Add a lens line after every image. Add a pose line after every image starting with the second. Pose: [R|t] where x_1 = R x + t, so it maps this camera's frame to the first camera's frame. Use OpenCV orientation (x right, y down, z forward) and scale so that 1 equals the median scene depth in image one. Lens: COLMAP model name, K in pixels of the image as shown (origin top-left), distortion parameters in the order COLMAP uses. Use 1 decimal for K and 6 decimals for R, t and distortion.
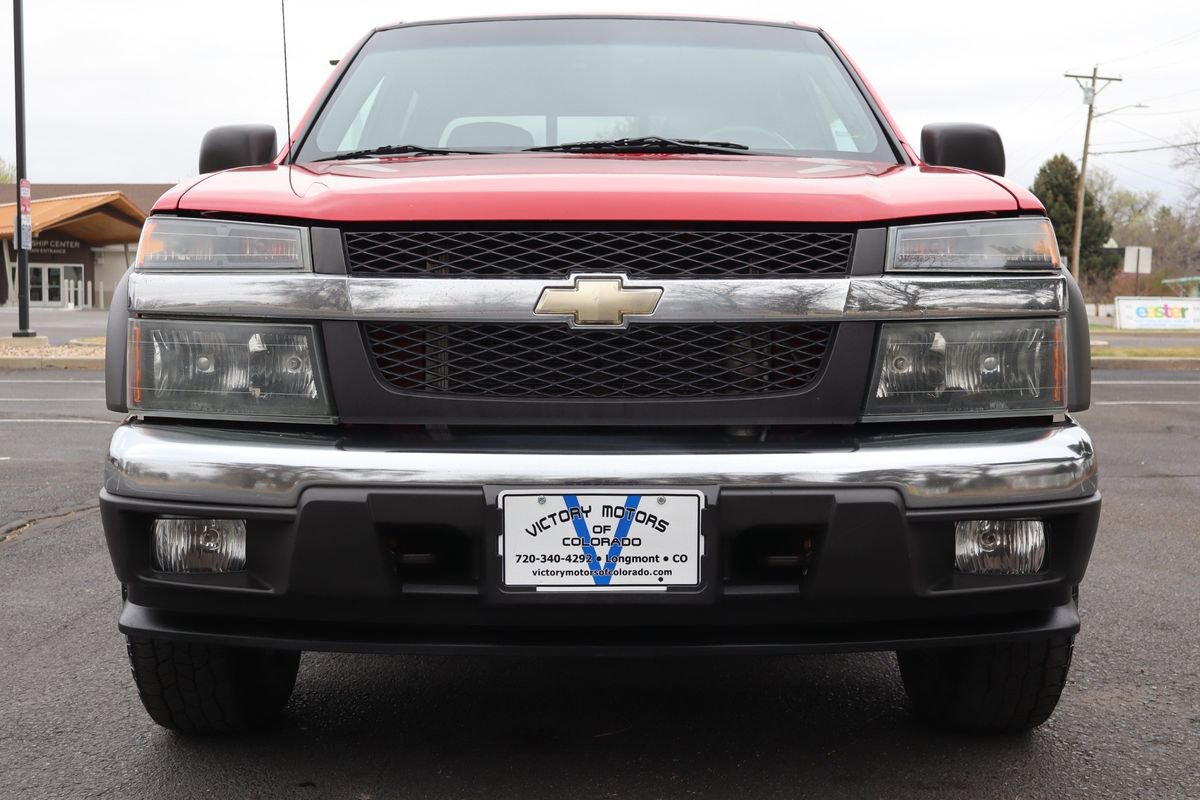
lens RADIAL K [[1582.8, 0, 600.0], [0, 1582.8, 400.0], [0, 0, 1]] dist [-0.000710, 0.026522]
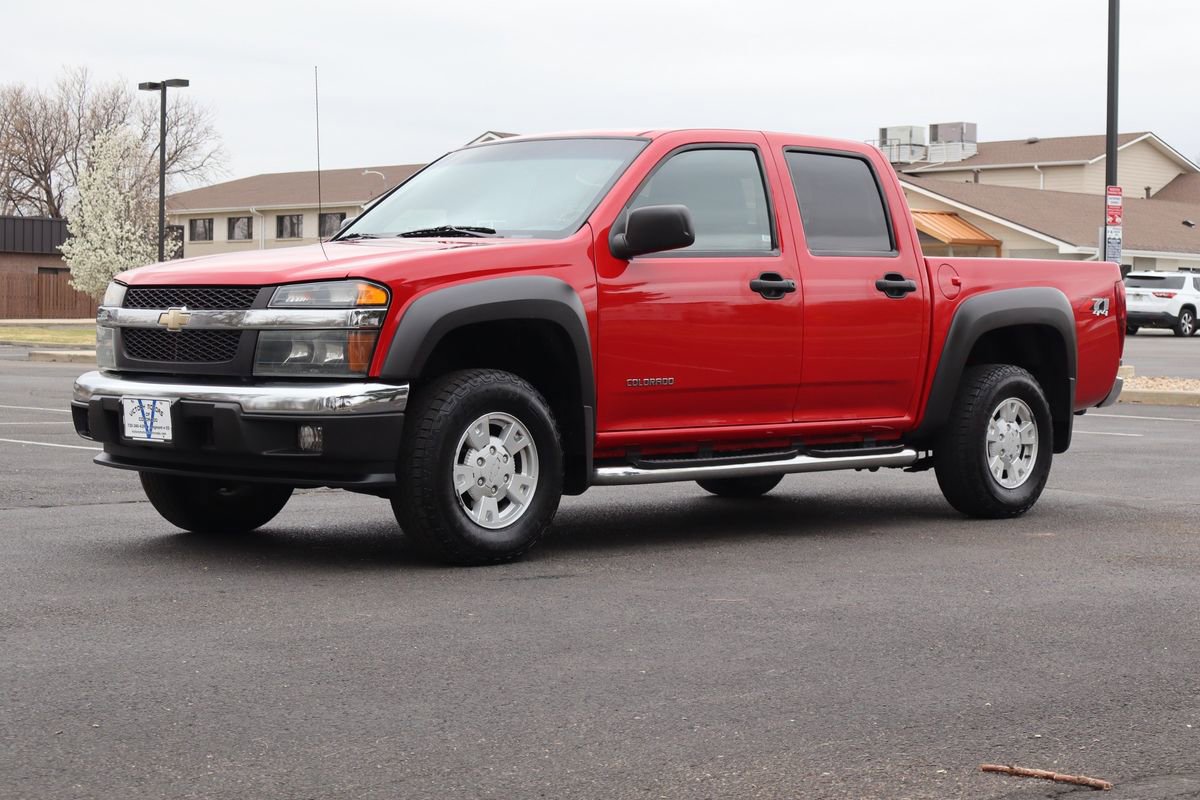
lens RADIAL K [[2249.1, 0, 600.0], [0, 2249.1, 400.0], [0, 0, 1]] dist [0.011183, 0.053397]
pose [[0.733472, 0.034693, -0.678834, 2.790507], [-0.055198, 0.998438, -0.008614, 0.051583], [0.677475, 0.043788, 0.734241, -1.025252]]
